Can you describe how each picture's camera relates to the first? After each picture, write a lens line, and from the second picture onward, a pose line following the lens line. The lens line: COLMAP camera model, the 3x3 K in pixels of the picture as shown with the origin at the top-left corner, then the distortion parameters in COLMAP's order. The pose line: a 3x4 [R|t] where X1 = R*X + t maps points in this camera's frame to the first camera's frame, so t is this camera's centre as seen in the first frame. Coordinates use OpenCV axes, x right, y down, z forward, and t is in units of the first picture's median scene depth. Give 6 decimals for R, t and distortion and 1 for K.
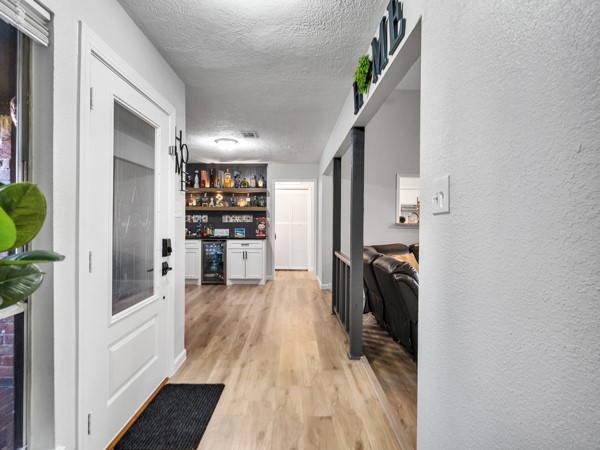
lens RADIAL K [[310.2, 0, 297.6], [0, 310.2, 223.3], [0, 0, 1]] dist [-0.002736, 0.000176]
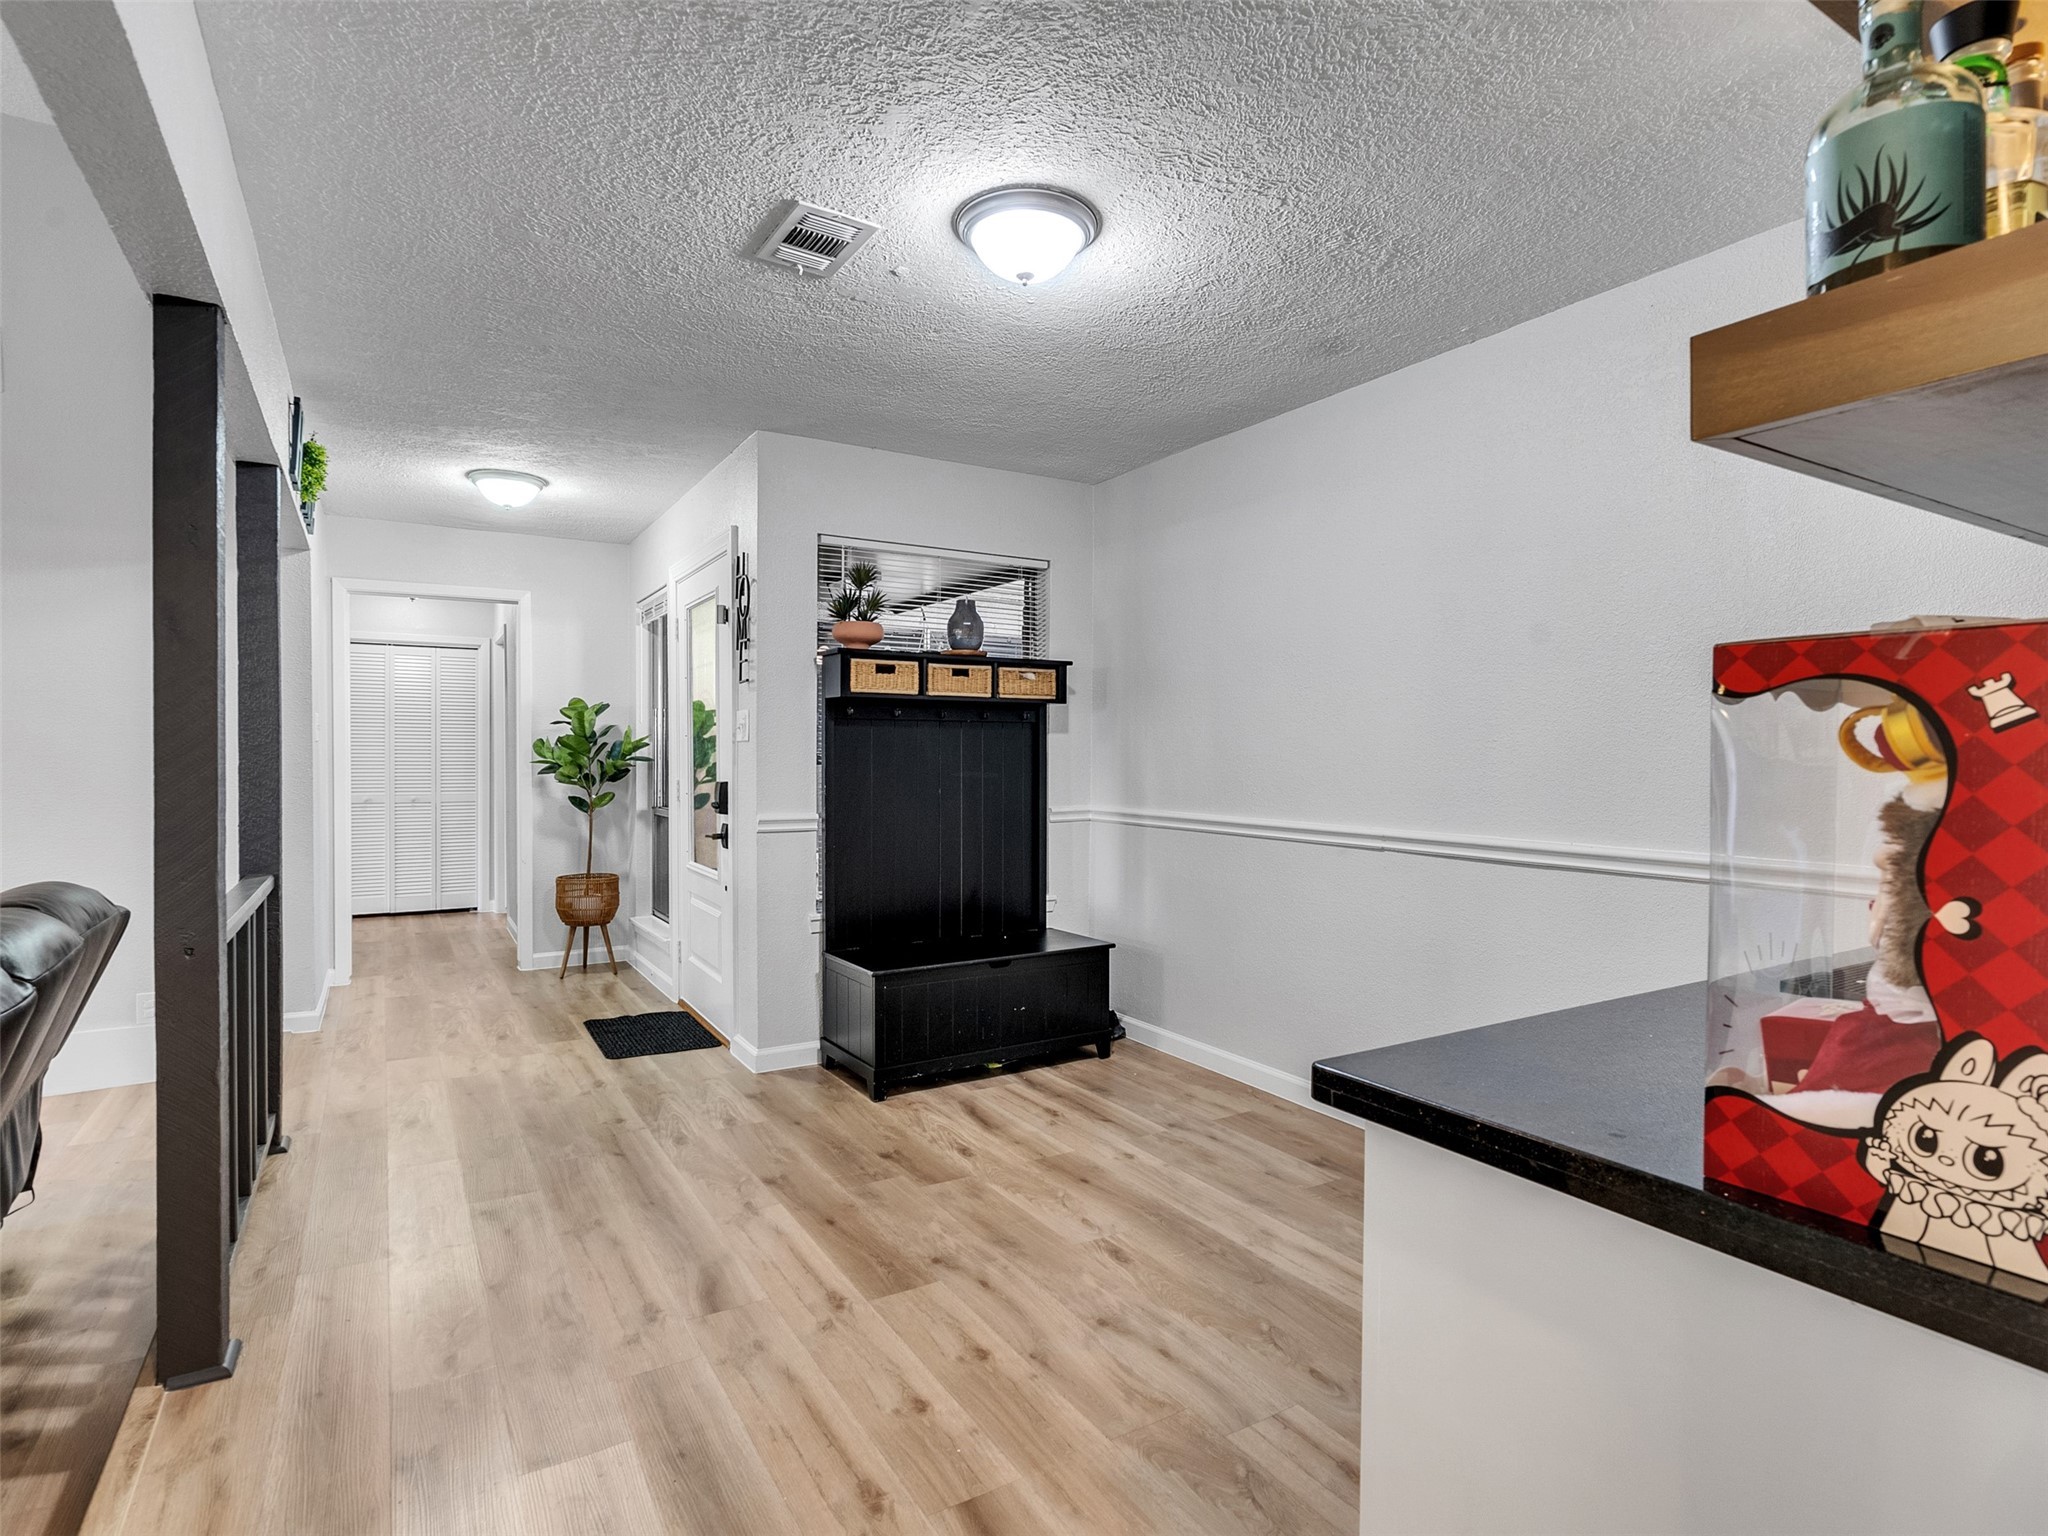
lens RADIAL K [[1045.3, 0, 1015.8], [0, 1045.3, 761.6], [0, 0, 1]] dist [-0.012975, -0.000136]
pose [[-0.861408, -0.003145, -0.507904, 0.059690], [-0.011597, 0.999842, 0.013477, -0.013662], [0.507781, 0.017500, -0.861308, 2.486974]]
